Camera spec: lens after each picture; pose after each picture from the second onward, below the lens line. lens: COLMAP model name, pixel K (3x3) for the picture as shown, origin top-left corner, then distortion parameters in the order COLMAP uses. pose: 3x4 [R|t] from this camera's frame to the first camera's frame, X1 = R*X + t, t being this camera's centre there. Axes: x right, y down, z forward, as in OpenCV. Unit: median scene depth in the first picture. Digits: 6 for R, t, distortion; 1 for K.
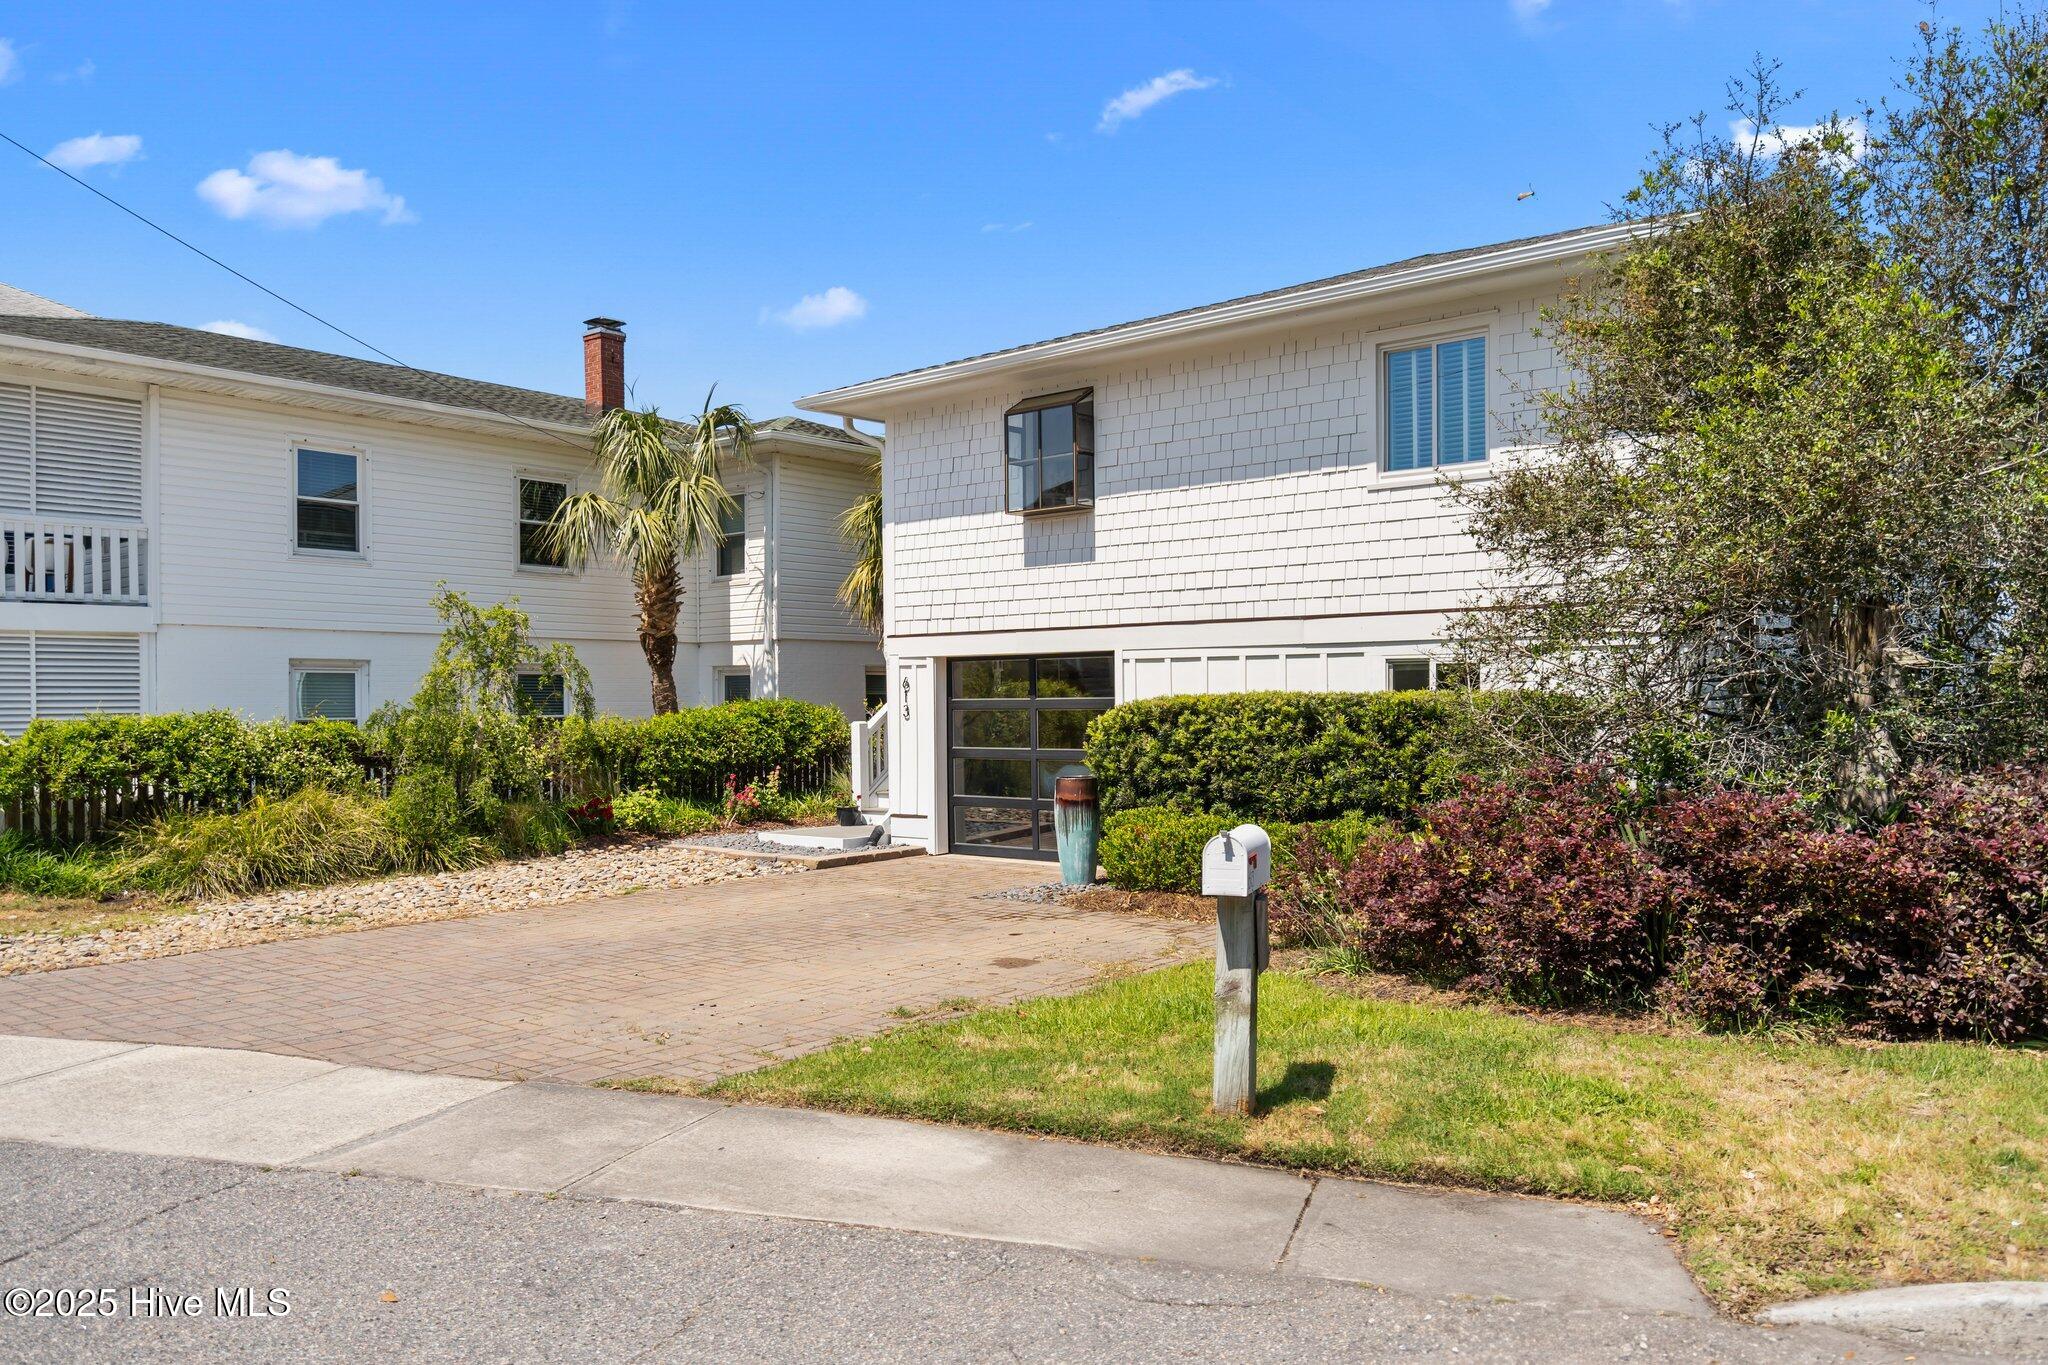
lens RADIAL K [[1486.3, 0, 1027.7], [0, 1486.3, 688.5], [0, 0, 1]] dist [0.009800, -0.006342]
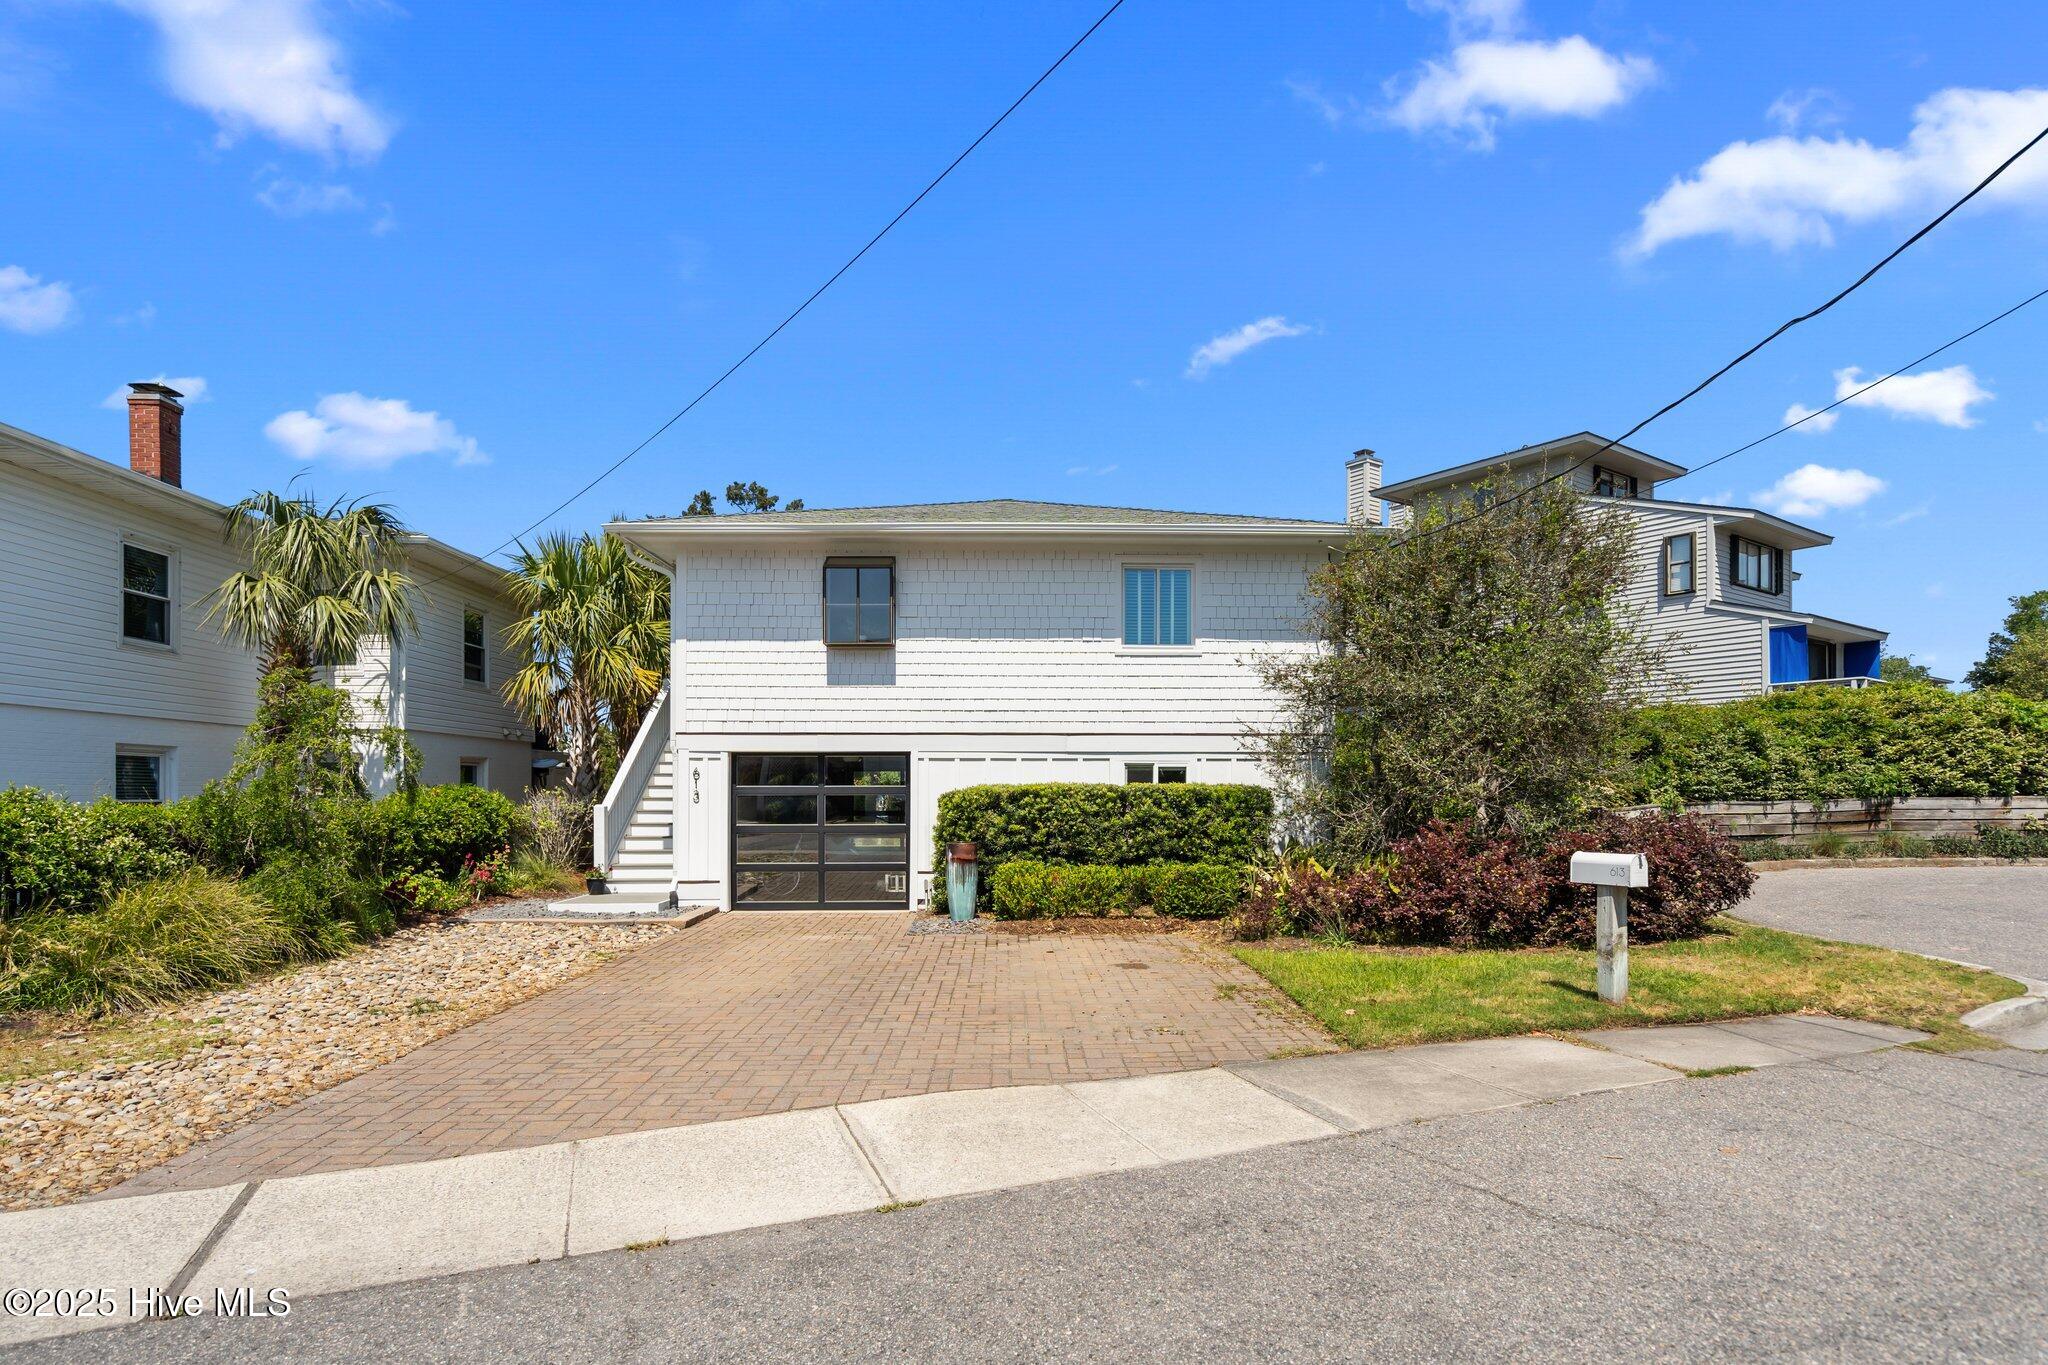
lens RADIAL K [[1069.4, 0, 1029.6], [0, 1069.4, 785.7], [0, 0, 1]] dist [-0.001942, 0.001527]
pose [[0.753159, 0.012308, 0.657723, -0.542768], [-0.011165, 0.999920, -0.005927, 0.011078], [-0.657744, -0.002879, 0.753236, 0.197247]]
